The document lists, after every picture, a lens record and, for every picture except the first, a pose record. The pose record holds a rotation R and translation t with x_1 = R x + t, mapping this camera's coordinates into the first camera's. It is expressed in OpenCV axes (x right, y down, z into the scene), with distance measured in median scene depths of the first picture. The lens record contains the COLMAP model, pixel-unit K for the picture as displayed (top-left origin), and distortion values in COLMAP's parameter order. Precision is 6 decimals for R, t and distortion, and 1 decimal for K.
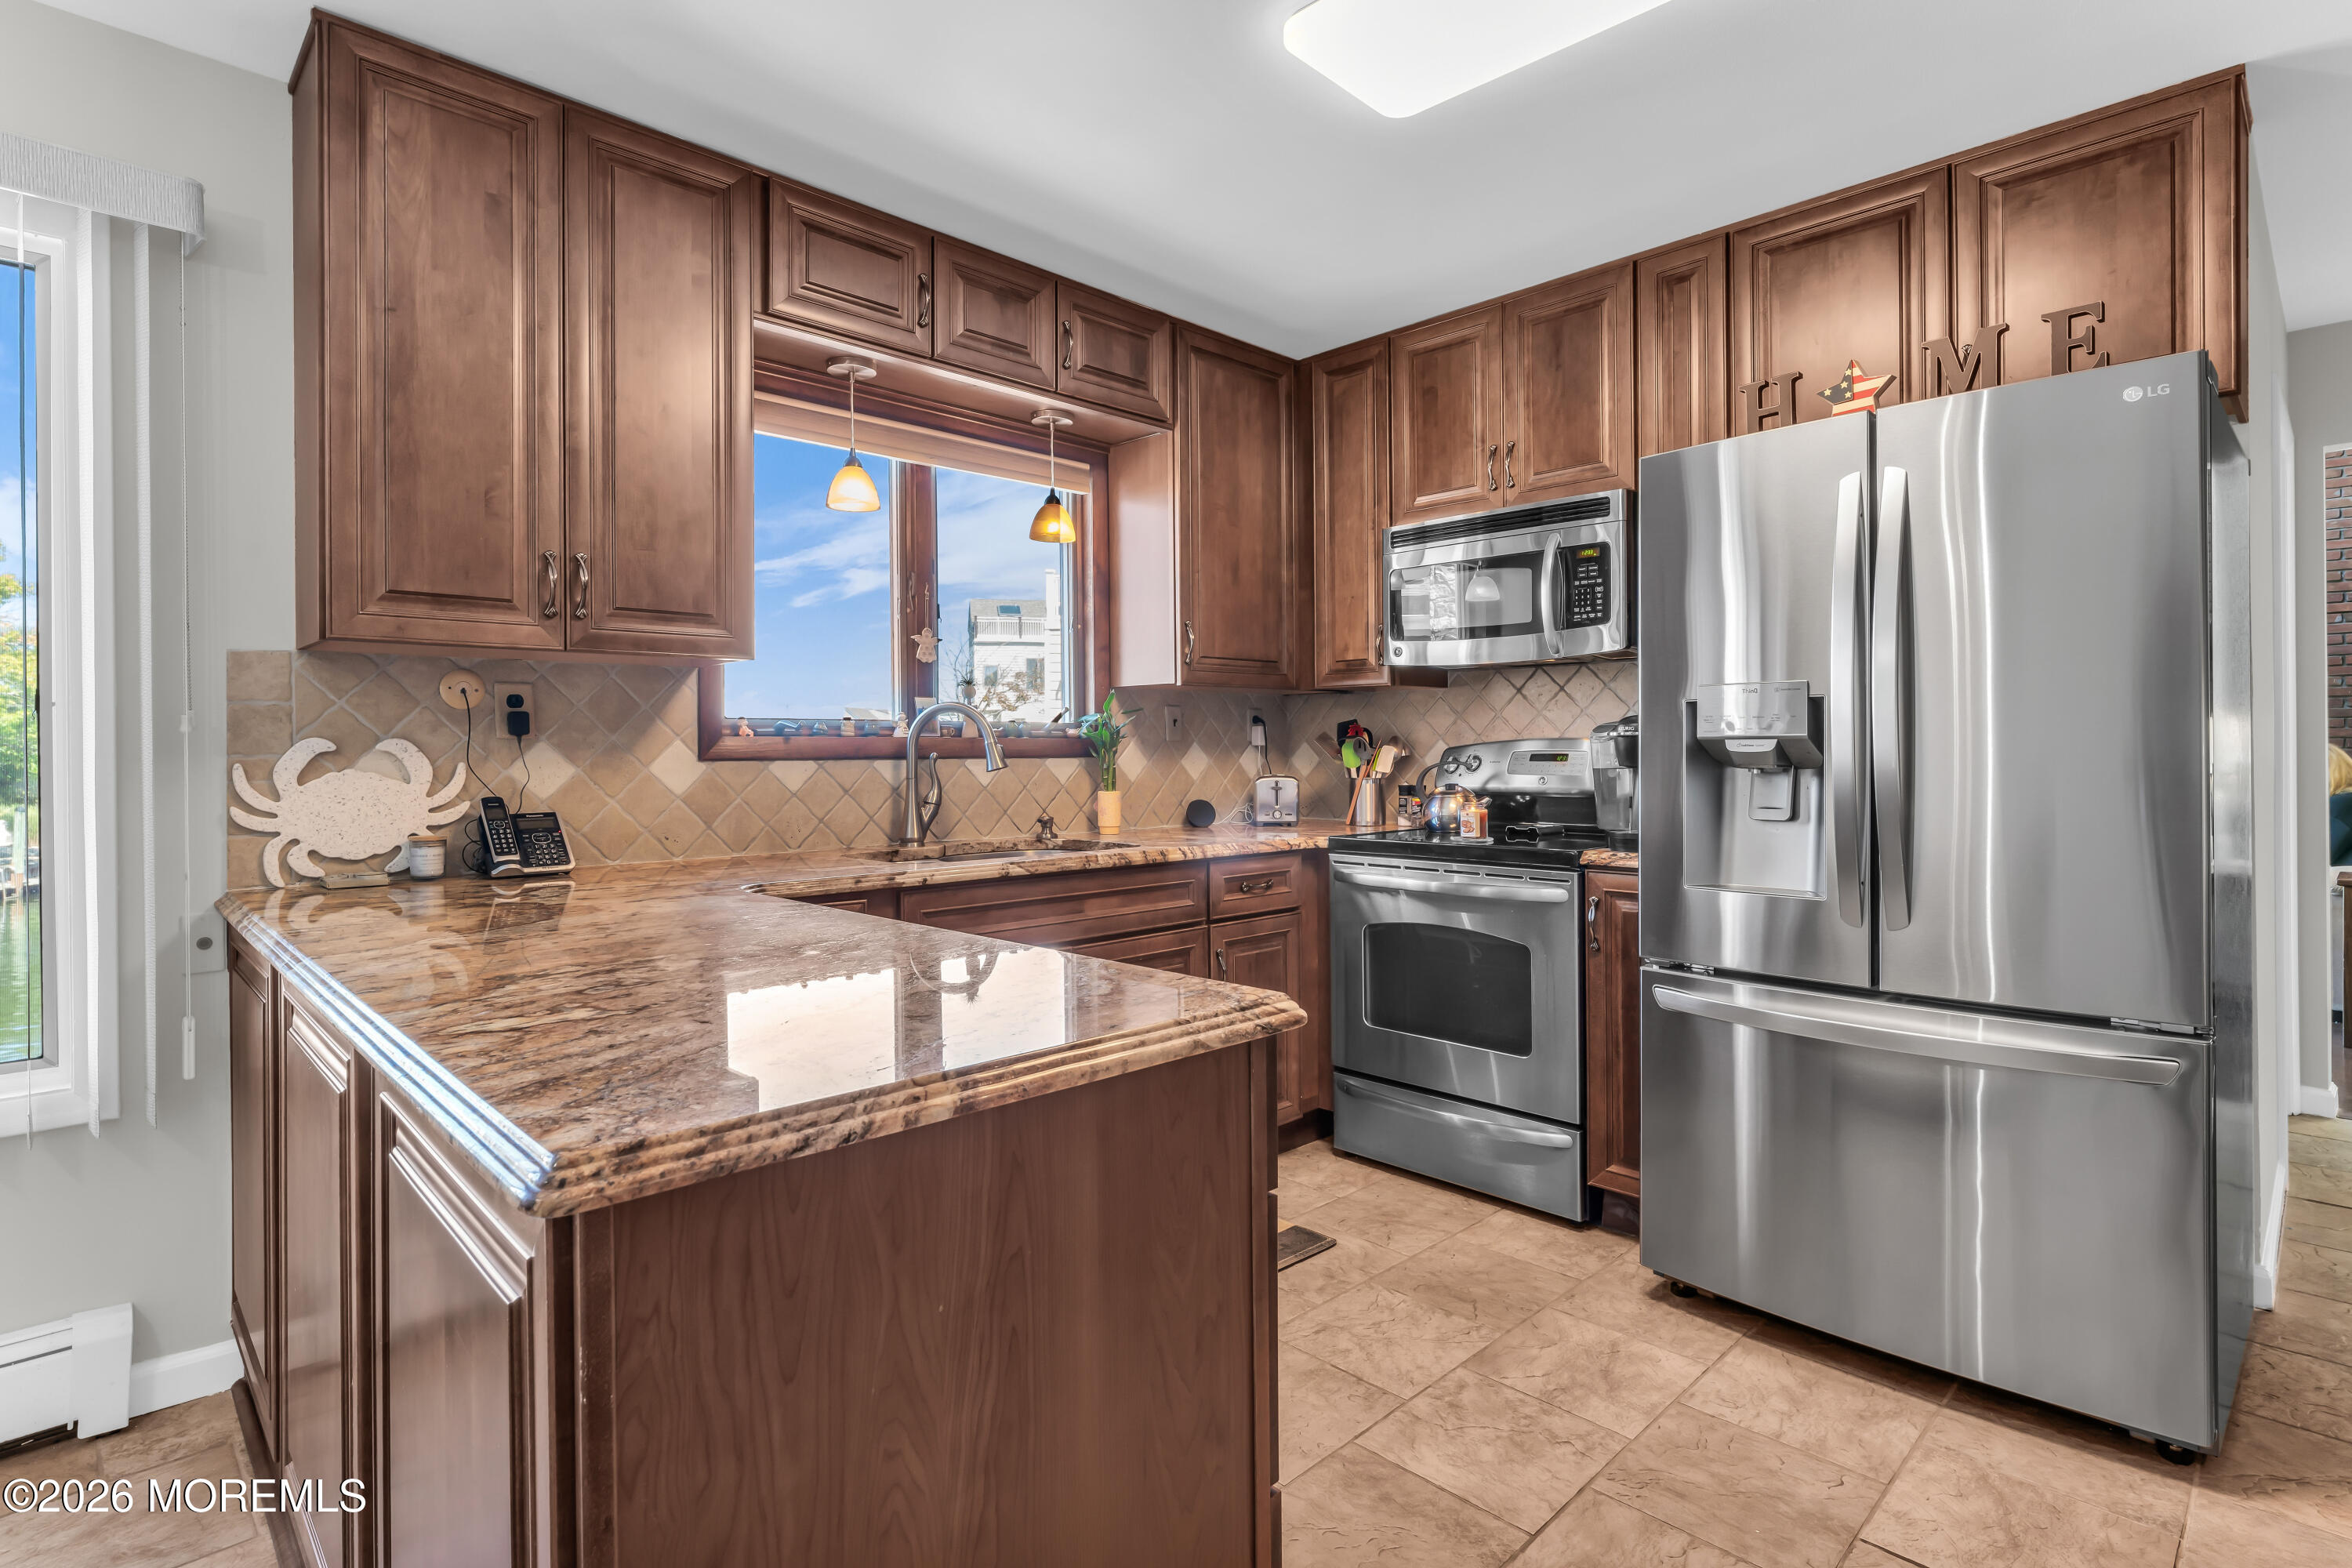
lens RADIAL K [[1137.2, 0, 1198.3], [0, 1137.2, 758.2], [0, 0, 1]] dist [-0.000268, -0.000041]
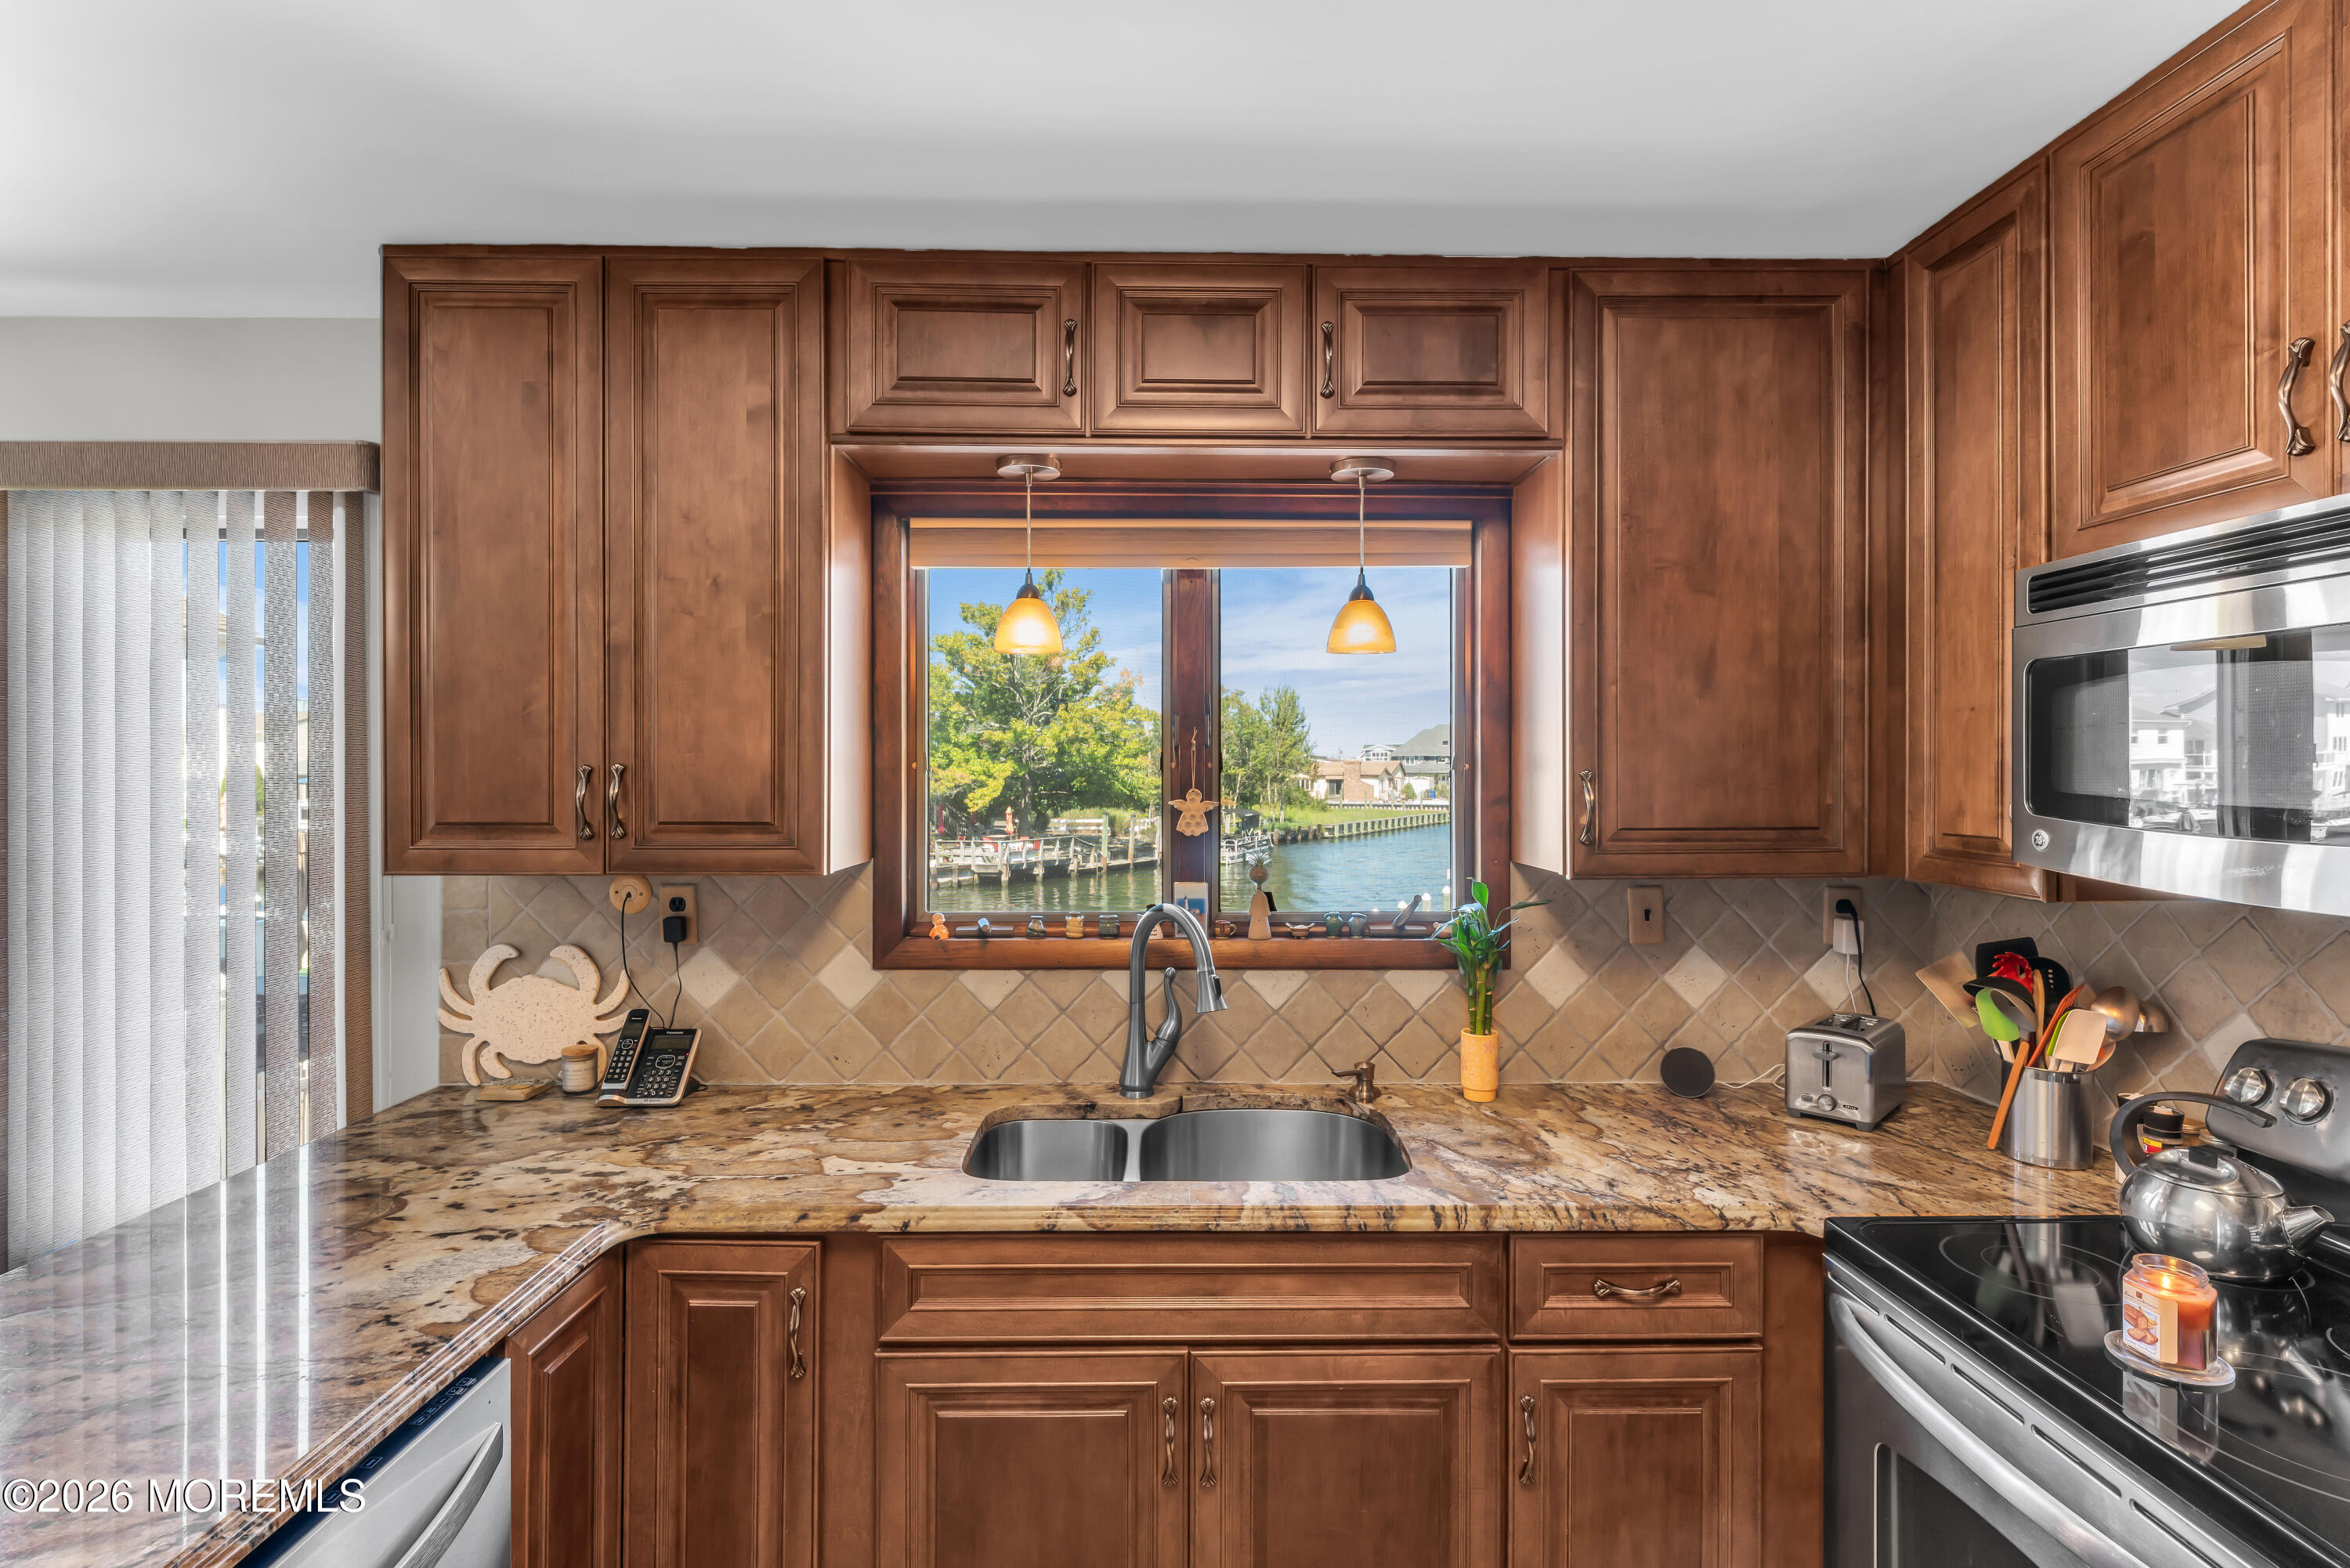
lens RADIAL K [[1116.6, 0, 1175.0], [0, 1116.6, 784.0], [0, 0, 1]] dist [-0.000353, -0.000346]
pose [[0.723401, 0.015935, -0.690244, 0.256686], [-0.013437, 0.999869, 0.009001, -0.127109], [0.690297, 0.002763, 0.723521, 0.480189]]
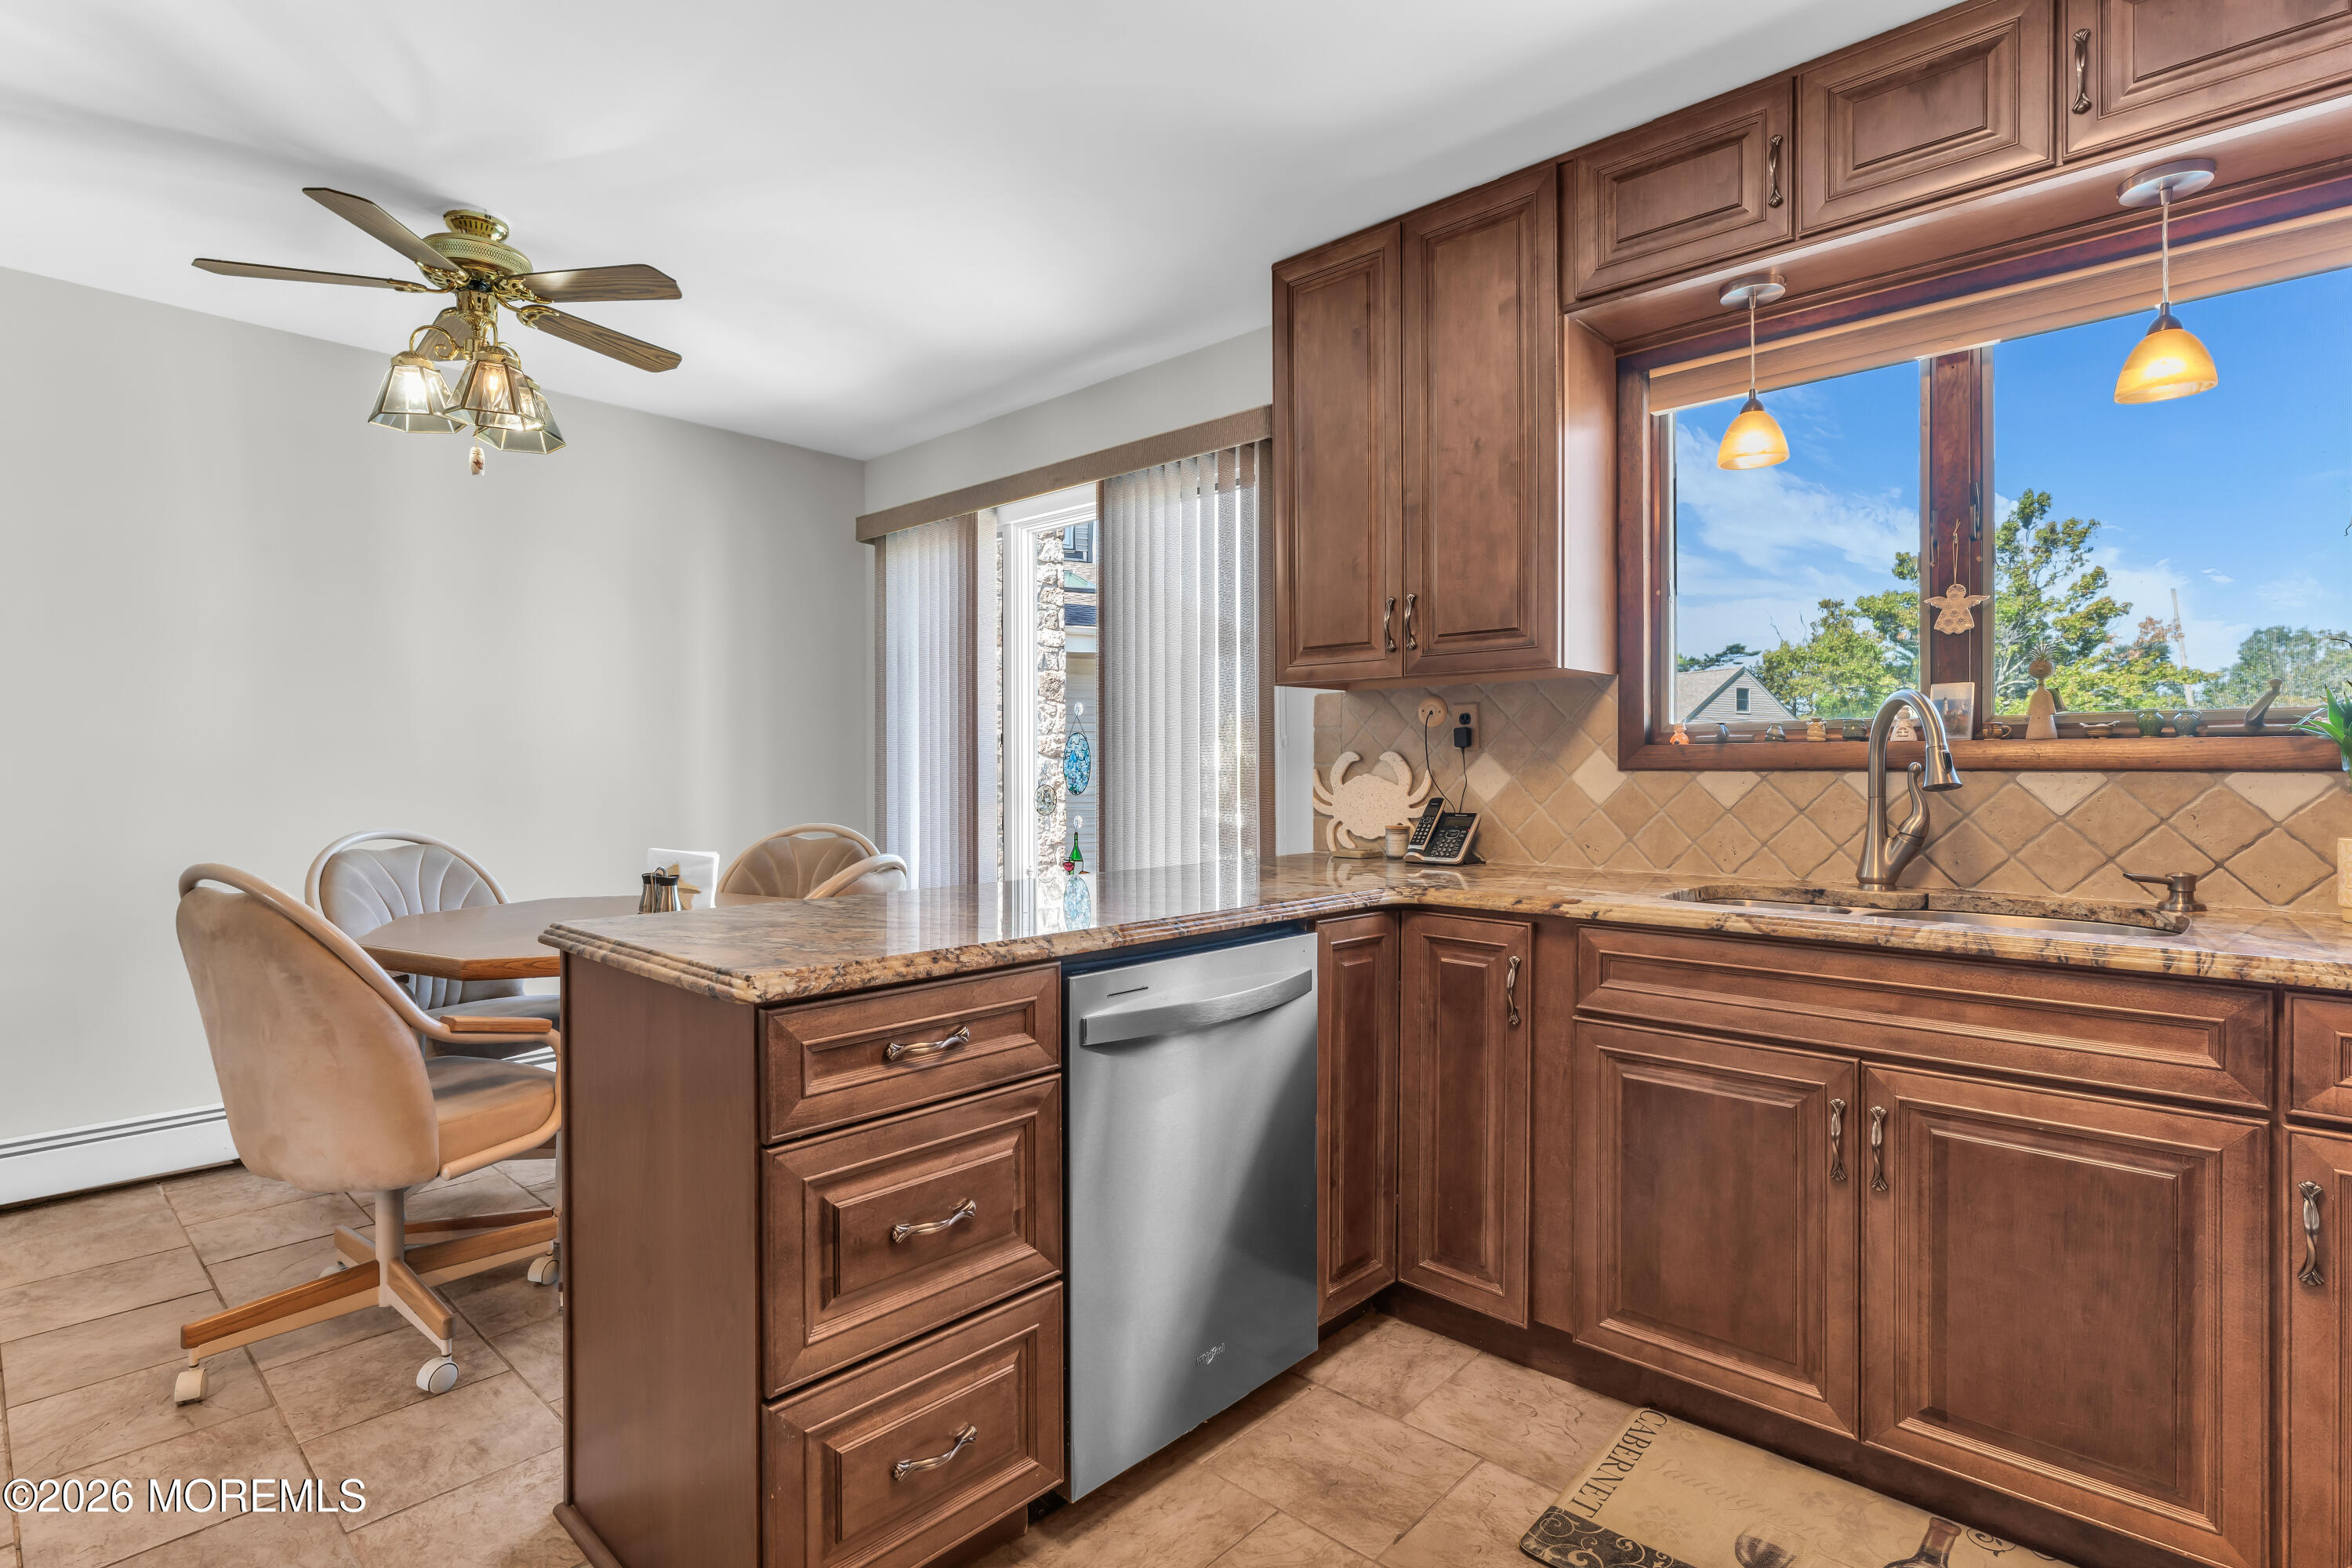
lens RADIAL K [[1137.8, 0, 1176.0], [0, 1137.8, 784.0], [0, 0, 1]] dist [-0.002191, 0.000108]
pose [[0.051545, 0.021423, -0.998441, 0.449954], [-0.002767, 0.999769, 0.021308, -0.005182], [0.998667, 0.001664, 0.051593, 0.494465]]
